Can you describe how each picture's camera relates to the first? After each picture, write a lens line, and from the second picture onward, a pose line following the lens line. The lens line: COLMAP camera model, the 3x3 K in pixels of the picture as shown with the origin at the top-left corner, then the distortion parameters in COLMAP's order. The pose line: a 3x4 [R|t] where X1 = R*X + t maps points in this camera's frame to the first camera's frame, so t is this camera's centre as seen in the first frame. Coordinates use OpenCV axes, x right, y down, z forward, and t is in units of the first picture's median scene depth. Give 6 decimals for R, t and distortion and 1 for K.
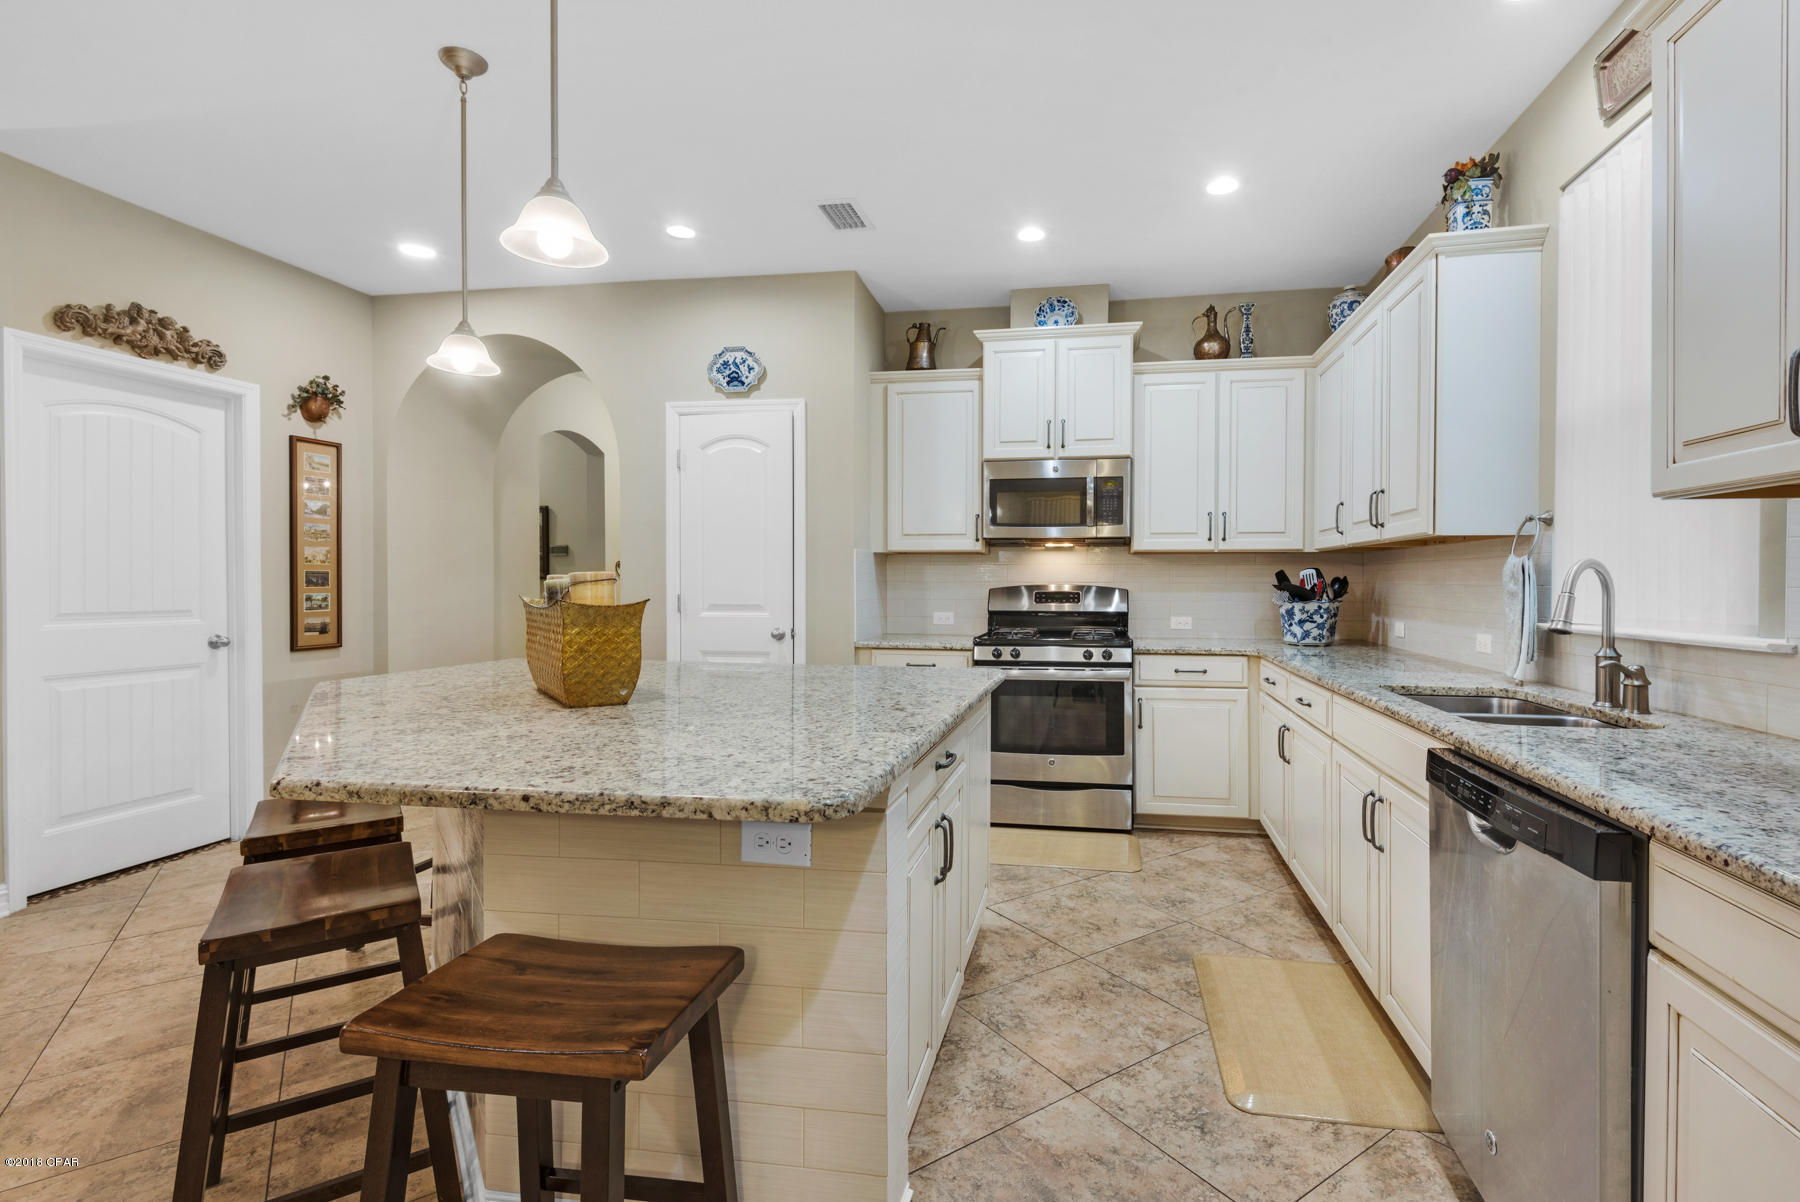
lens RADIAL K [[865.8, 0, 967.0], [0, 865.8, 582.6], [0, 0, 1]] dist [0.020063, -0.000685]
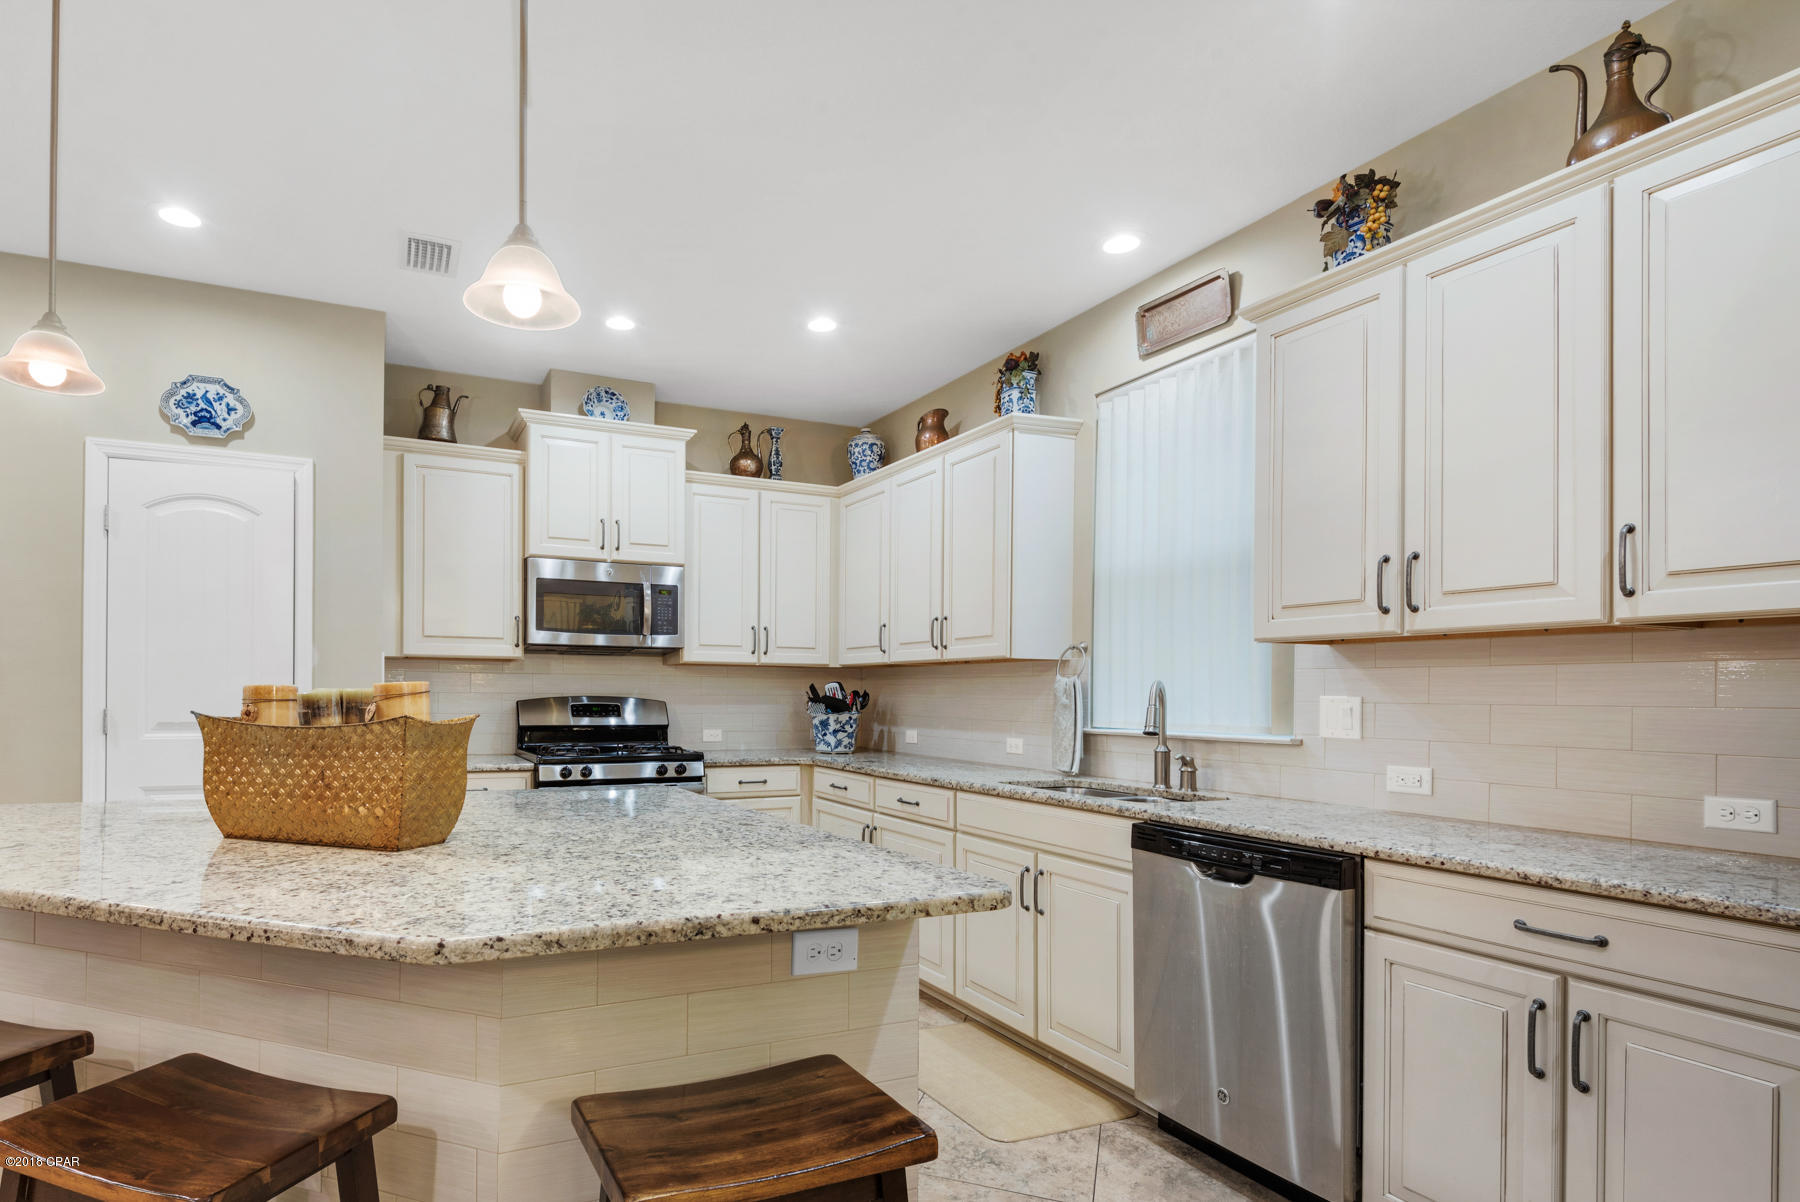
lens RADIAL K [[958.5, 0, 797.8], [0, 958.5, 686.6], [0, 0, 1]] dist [0.052522, -0.037997]
pose [[0.837155, 0.008809, 0.546894, -0.302750], [-0.005166, 0.999953, -0.008198, -0.000990], [-0.546941, 0.004038, 0.837162, 0.023413]]
